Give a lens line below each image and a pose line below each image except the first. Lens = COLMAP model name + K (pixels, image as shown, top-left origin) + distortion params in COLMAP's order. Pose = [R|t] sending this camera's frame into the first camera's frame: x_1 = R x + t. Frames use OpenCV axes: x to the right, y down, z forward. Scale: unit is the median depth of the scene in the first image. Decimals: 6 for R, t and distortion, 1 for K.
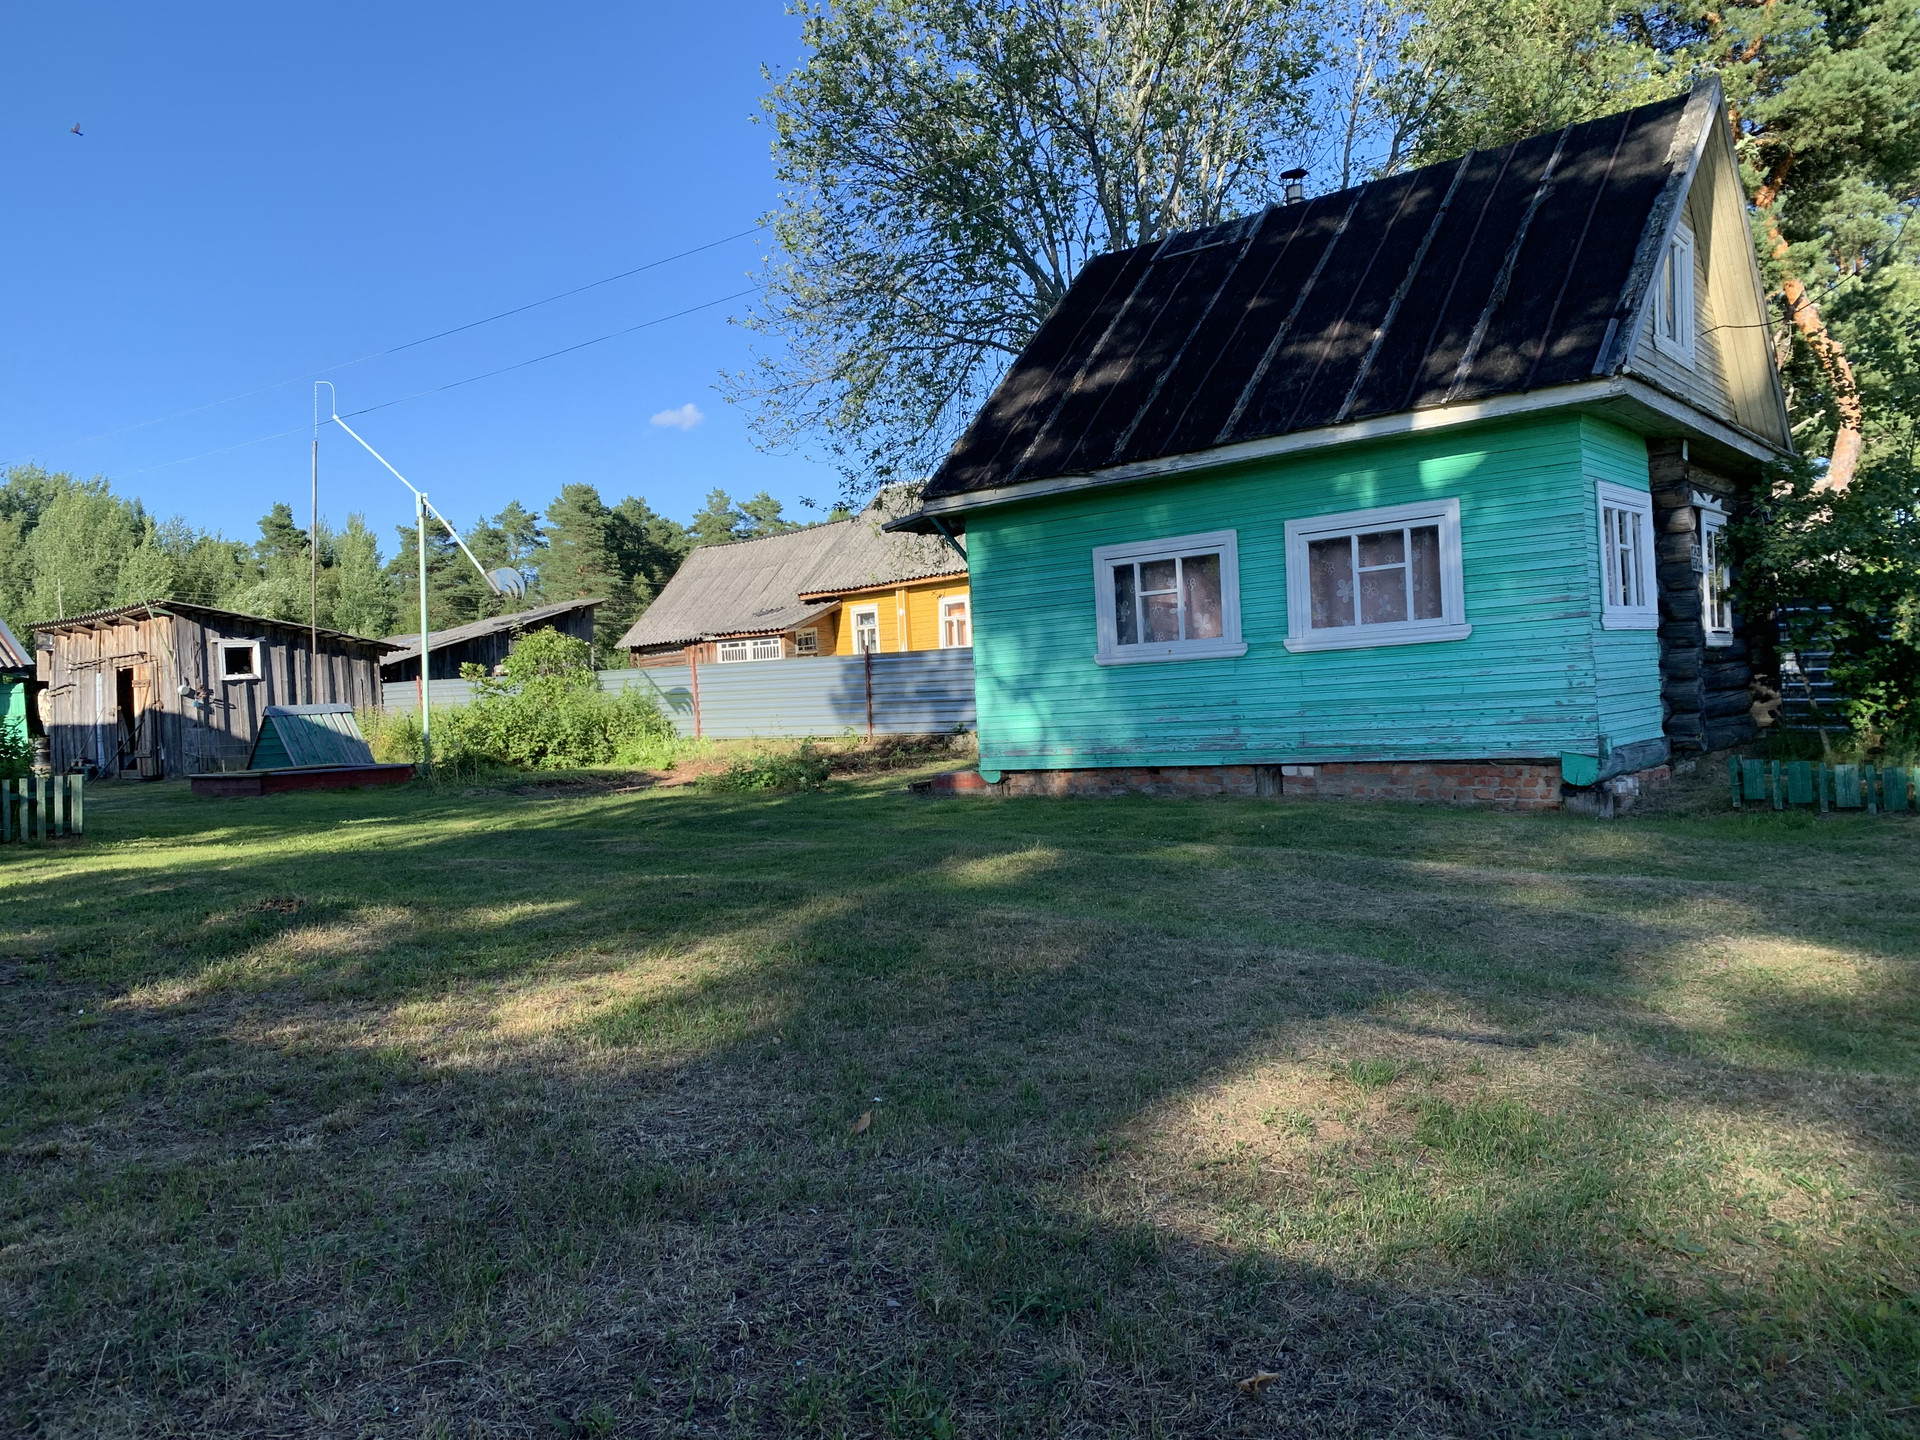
lens RADIAL K [[1484.5, 0, 950.5], [0, 1484.5, 703.5], [0, 0, 1]] dist [0.029498, -0.005782]
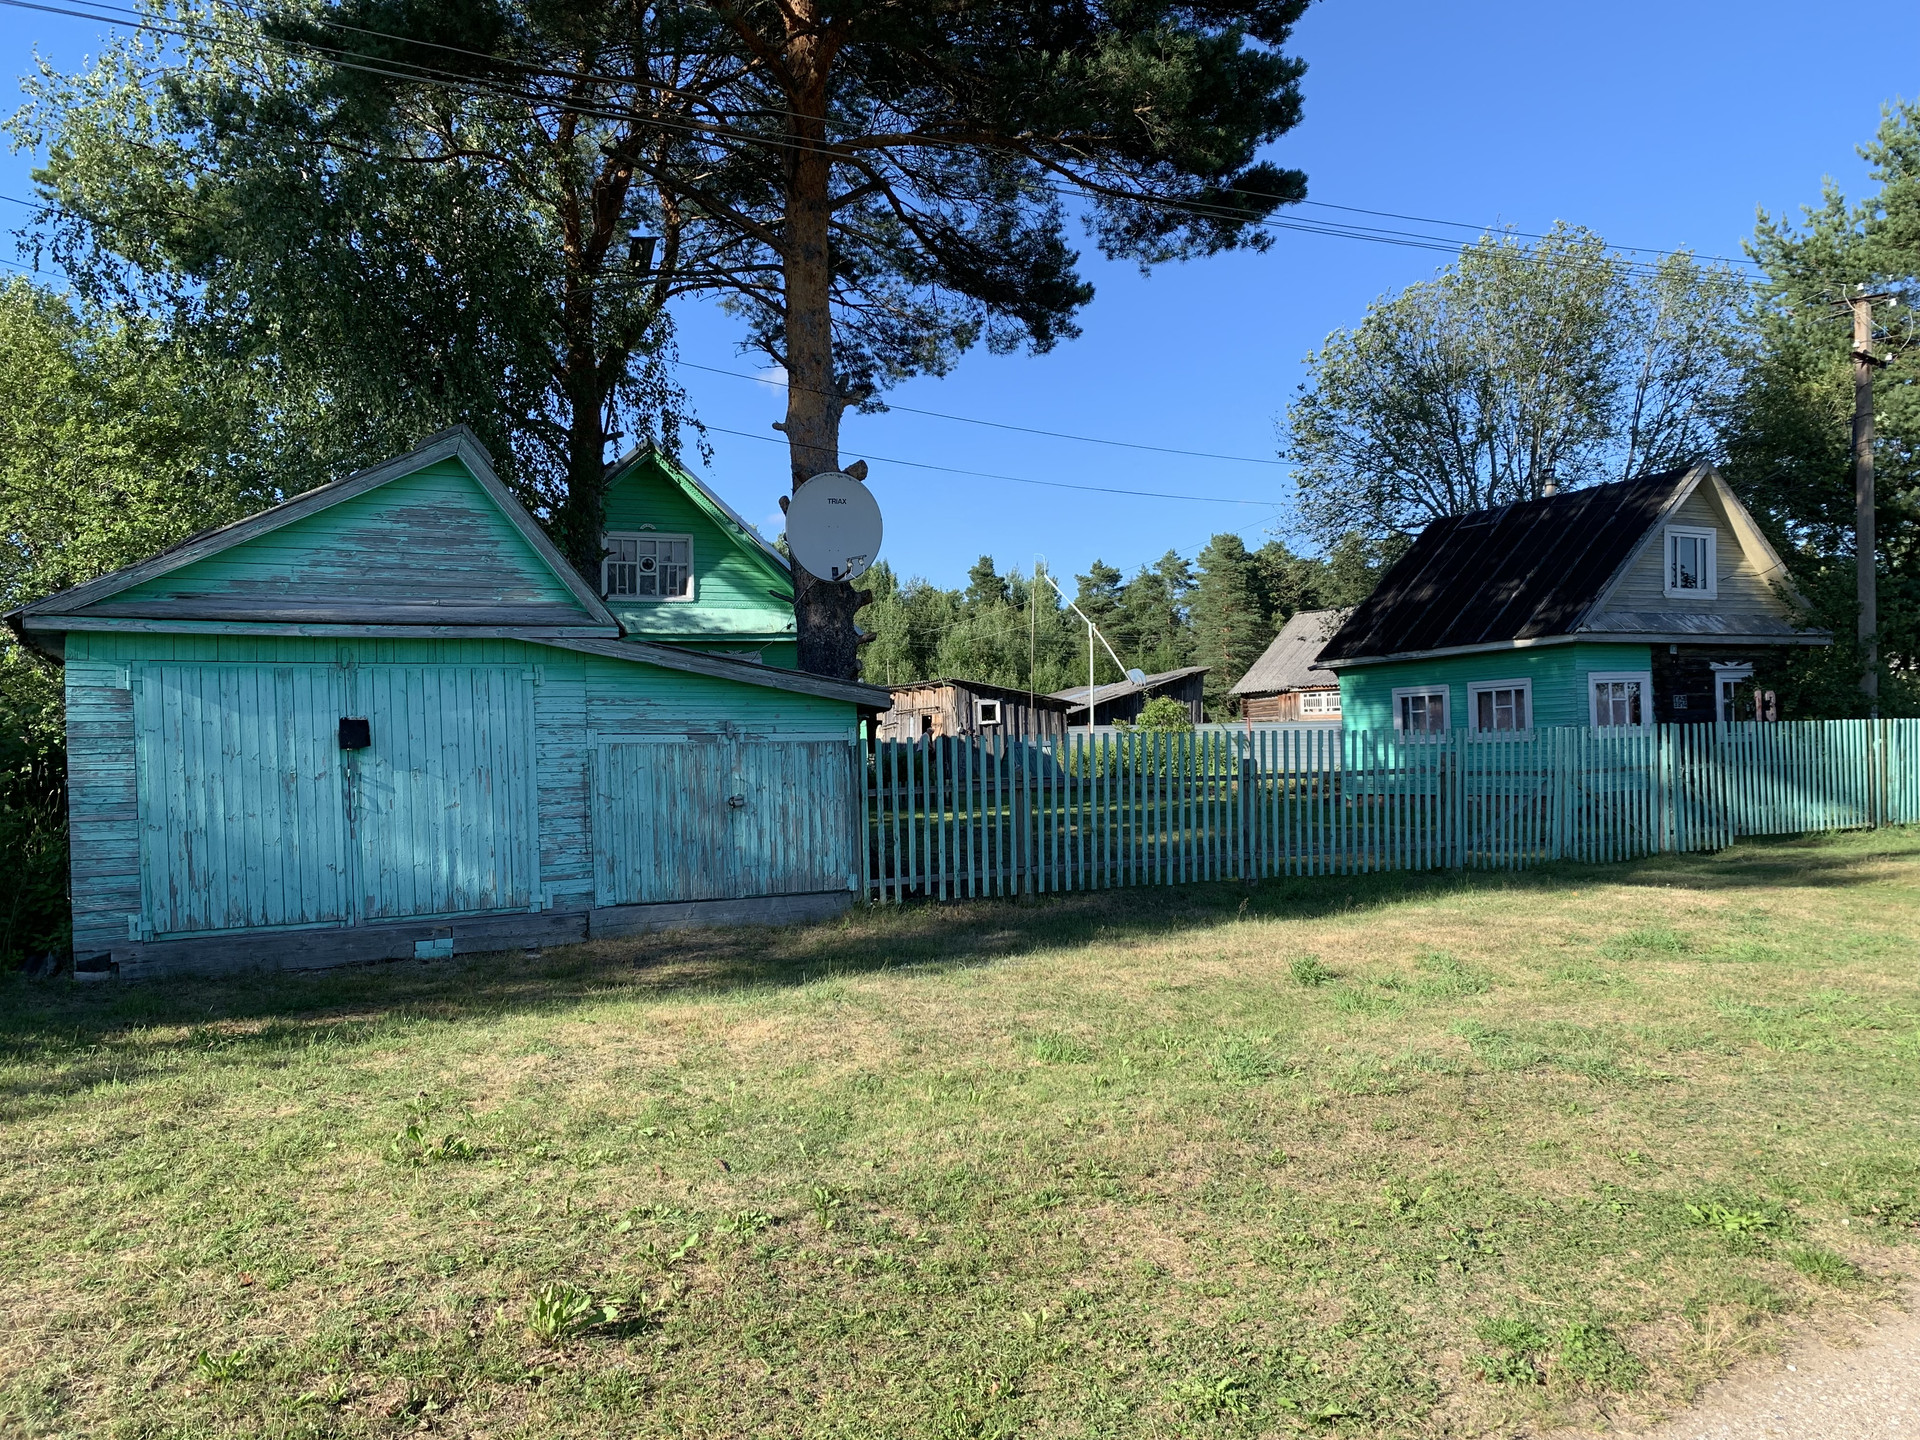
lens RADIAL K [[1484.5, 0, 992.5], [0, 1484.5, 751.0], [0, 0, 1]] dist [0.029498, -0.005782]
pose [[0.917876, 0.027509, -0.395913, 0.178615], [-0.019570, 0.999518, 0.024079, -0.024302], [0.396385, -0.014354, 0.917972, -0.499988]]
